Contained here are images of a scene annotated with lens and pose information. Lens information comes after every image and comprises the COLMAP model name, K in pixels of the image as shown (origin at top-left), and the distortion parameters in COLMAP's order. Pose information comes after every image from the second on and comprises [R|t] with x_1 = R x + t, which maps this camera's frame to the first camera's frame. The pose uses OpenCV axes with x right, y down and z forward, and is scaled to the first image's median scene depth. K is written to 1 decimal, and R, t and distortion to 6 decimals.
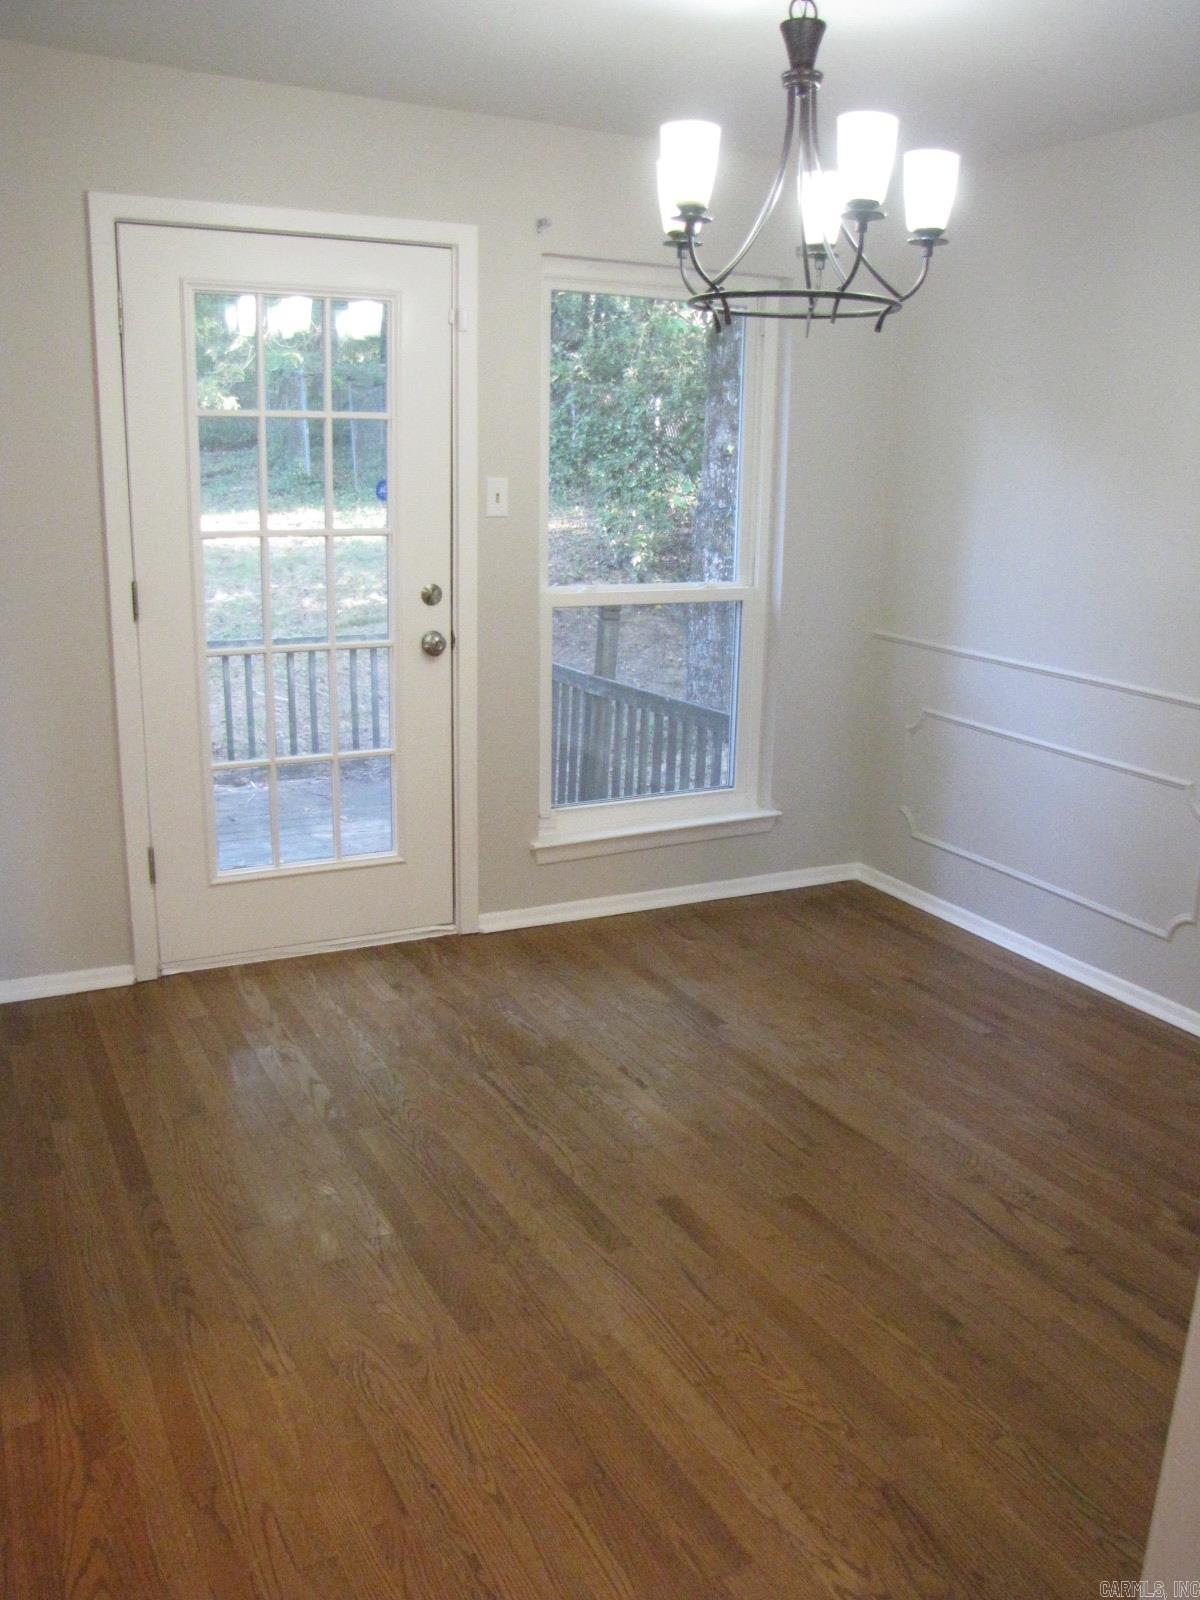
lens RADIAL K [[1333.2, 0, 600.0], [0, 1333.2, 800.0], [0, 0, 1]] dist [-0.011285, 0.000305]
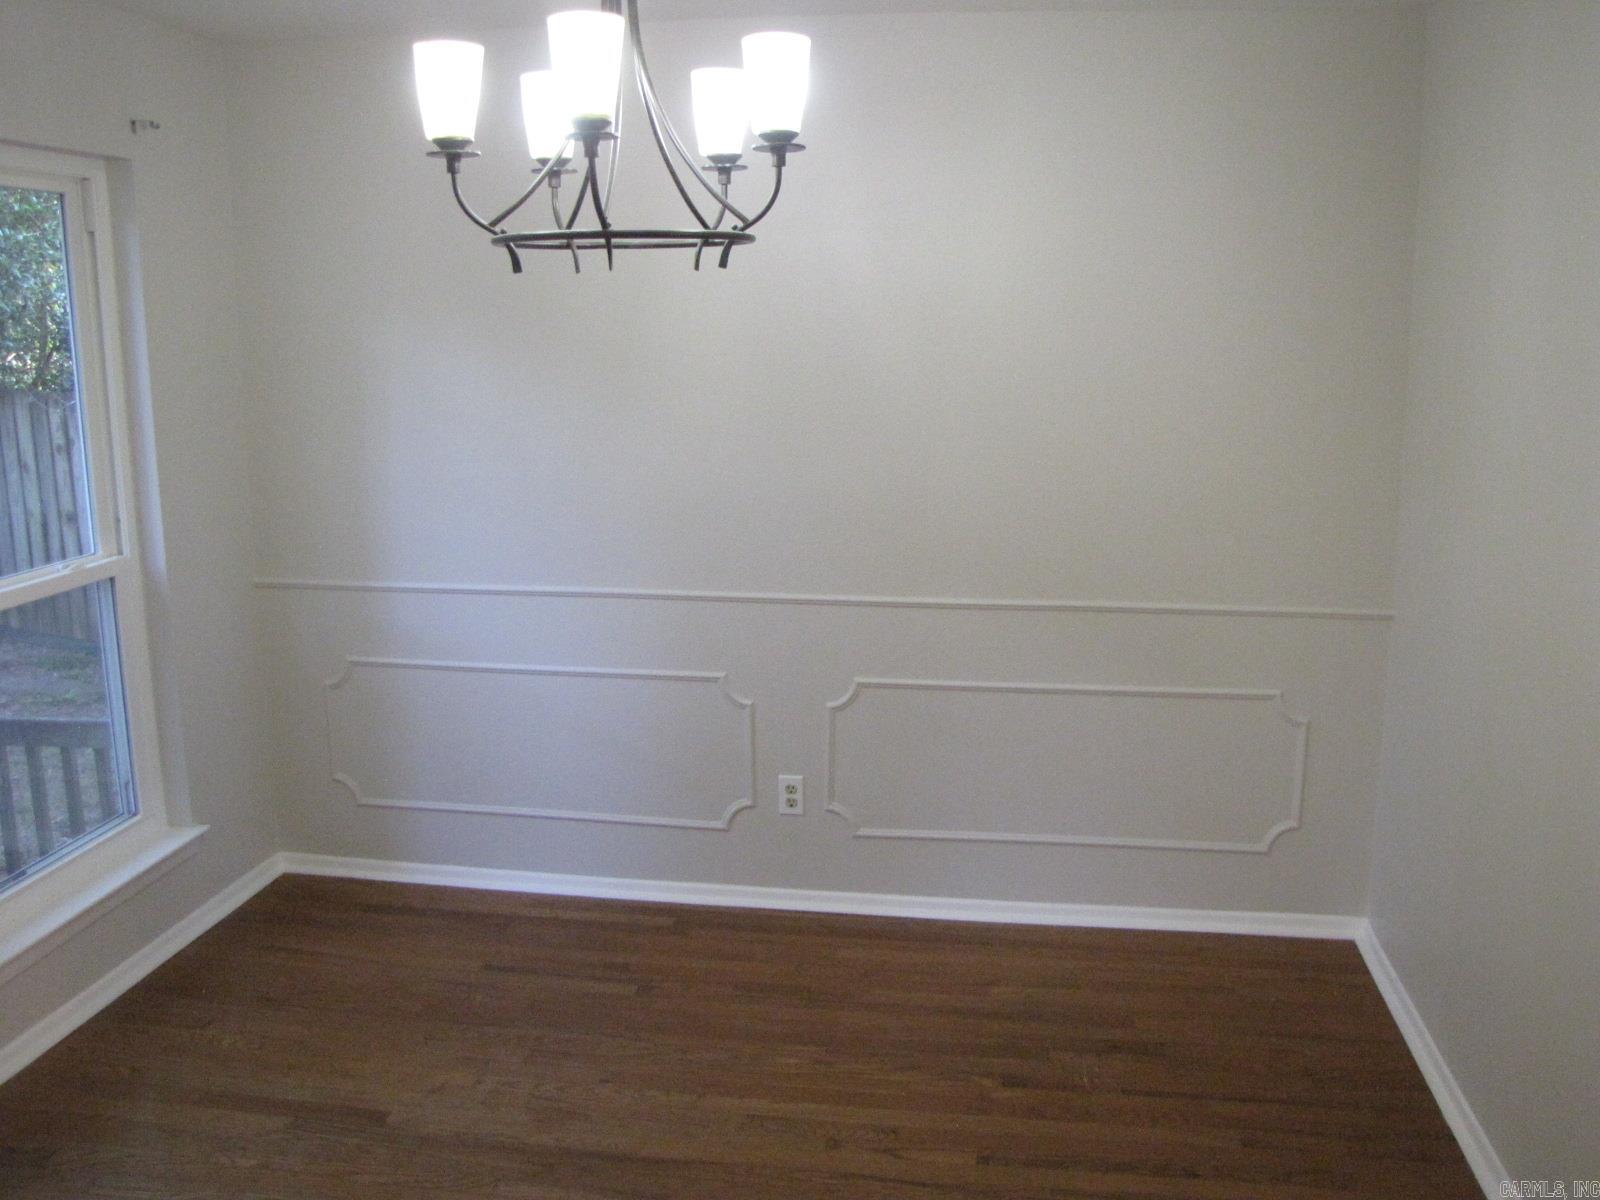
lens RADIAL K [[1369.4, 0, 800.0], [0, 1369.4, 600.0], [0, 0, 1]] dist [-0.128494, 0.073671]
pose [[0.617058, -0.202613, 0.760386, -0.240906], [0.232043, 0.970169, 0.070206, -0.102644], [-0.751927, 0.133121, 0.645665, 0.224283]]
